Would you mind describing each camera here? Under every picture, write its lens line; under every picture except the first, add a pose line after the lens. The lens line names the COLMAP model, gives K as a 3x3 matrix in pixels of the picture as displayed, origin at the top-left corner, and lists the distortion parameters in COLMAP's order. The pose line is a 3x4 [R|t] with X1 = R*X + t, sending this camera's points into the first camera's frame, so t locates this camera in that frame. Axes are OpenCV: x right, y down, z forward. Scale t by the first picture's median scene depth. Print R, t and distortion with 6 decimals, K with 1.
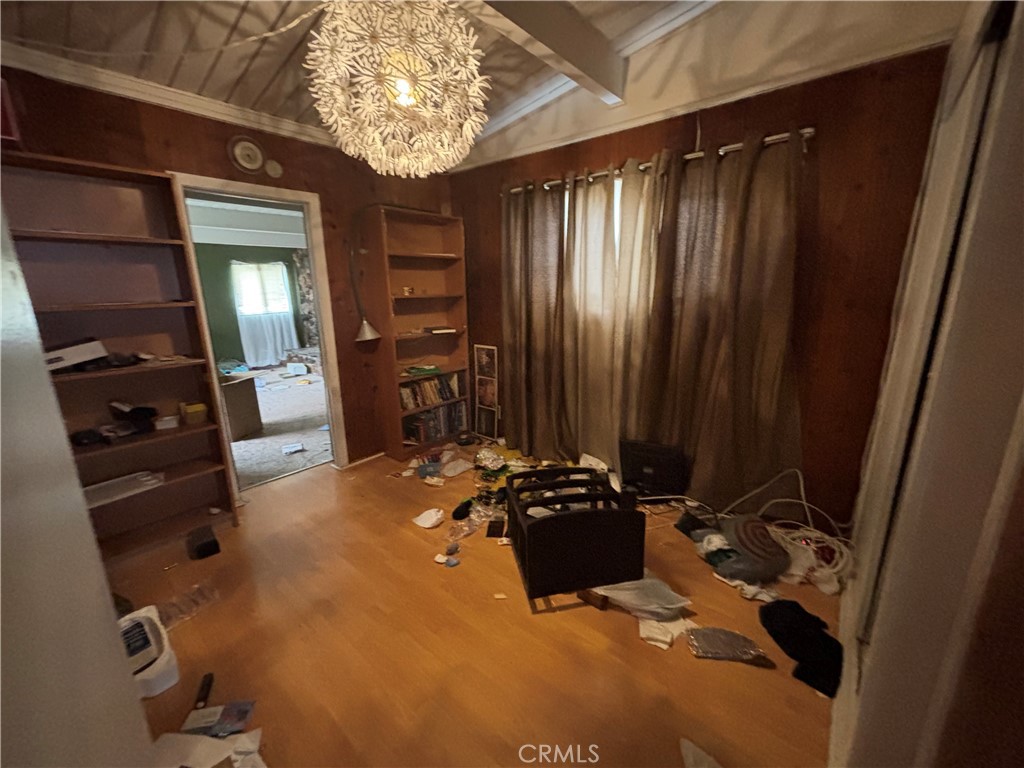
lens RADIAL K [[409.5, 0, 514.5], [0, 409.5, 384.7], [0, 0, 1]] dist [0.000612, 0.000013]
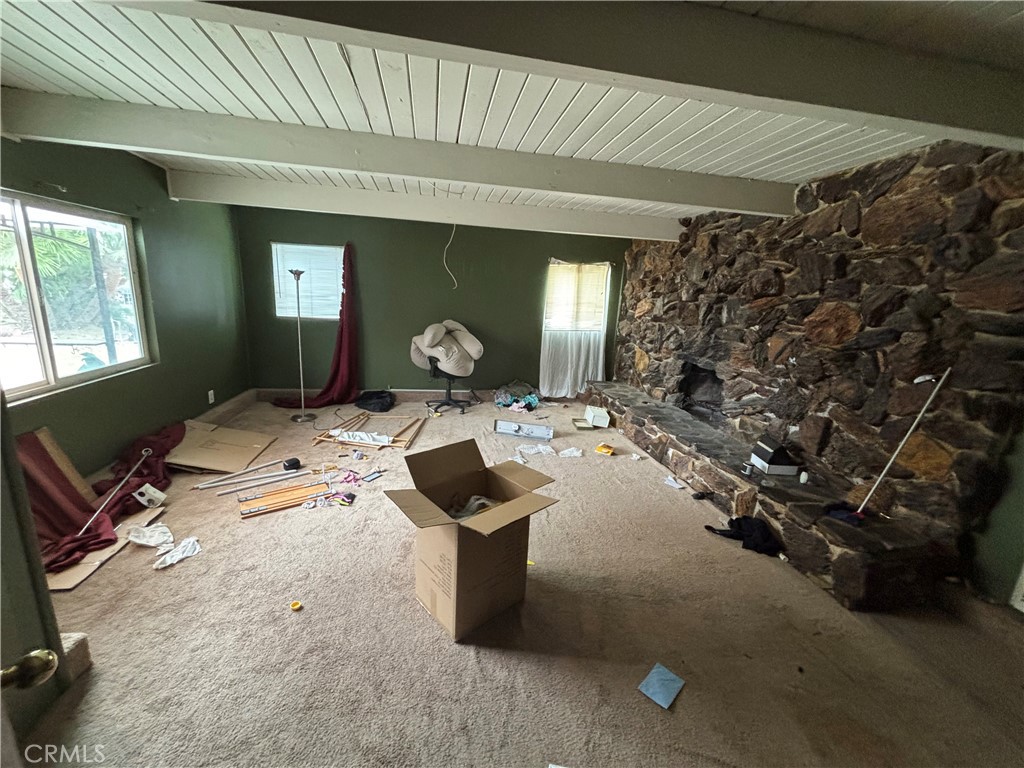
lens RADIAL K [[409.5, 0, 512.2], [0, 409.5, 383.2], [0, 0, 1]] dist [0.000612, 0.000013]
pose [[0.775077, 0.186581, -0.603691, -0.226931], [-0.202259, 0.978400, 0.042712, -0.088692], [0.598621, 0.088997, 0.796073, 0.348716]]
